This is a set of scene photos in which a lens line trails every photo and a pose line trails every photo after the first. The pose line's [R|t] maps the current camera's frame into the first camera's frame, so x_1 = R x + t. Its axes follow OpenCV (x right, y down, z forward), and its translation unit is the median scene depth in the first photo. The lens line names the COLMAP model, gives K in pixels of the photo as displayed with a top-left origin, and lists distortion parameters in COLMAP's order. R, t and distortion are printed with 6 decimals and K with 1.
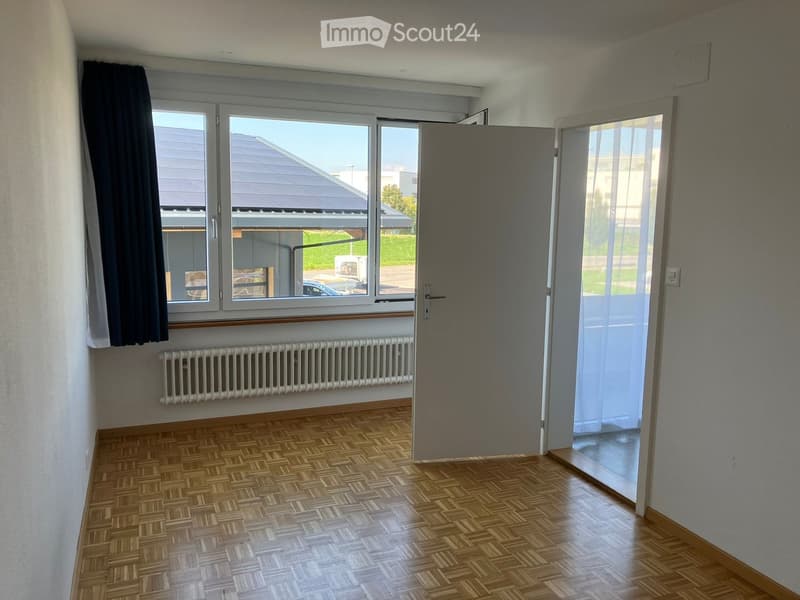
lens RADIAL K [[650.2, 0, 398.6], [0, 650.2, 296.8], [0, 0, 1]] dist [0.010508, 0.005930]
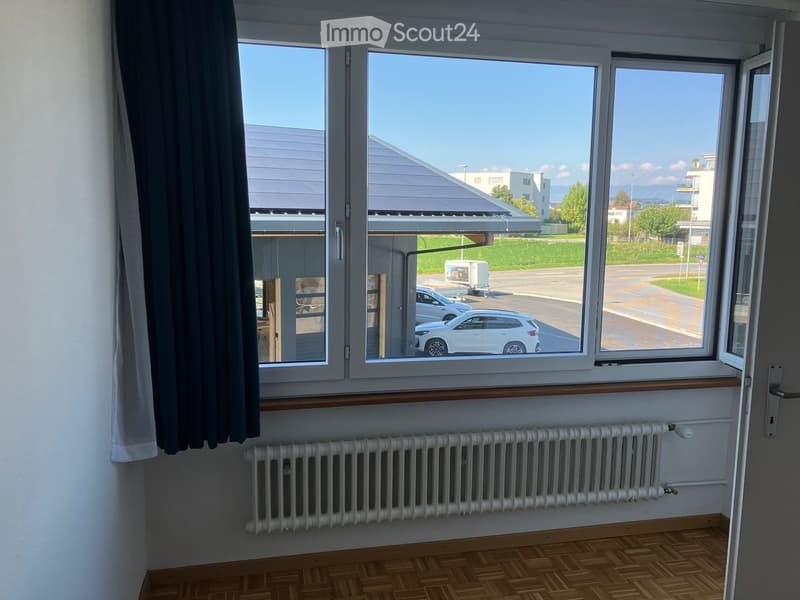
lens RADIAL K [[650.2, 0, 398.6], [0, 650.2, 296.8], [0, 0, 1]] dist [0.010508, 0.005930]
pose [[0.987387, 0.016059, -0.157506, -0.112724], [-0.016654, 0.999858, -0.002462, -0.046619], [0.157444, 0.005054, 0.987515, 0.354693]]
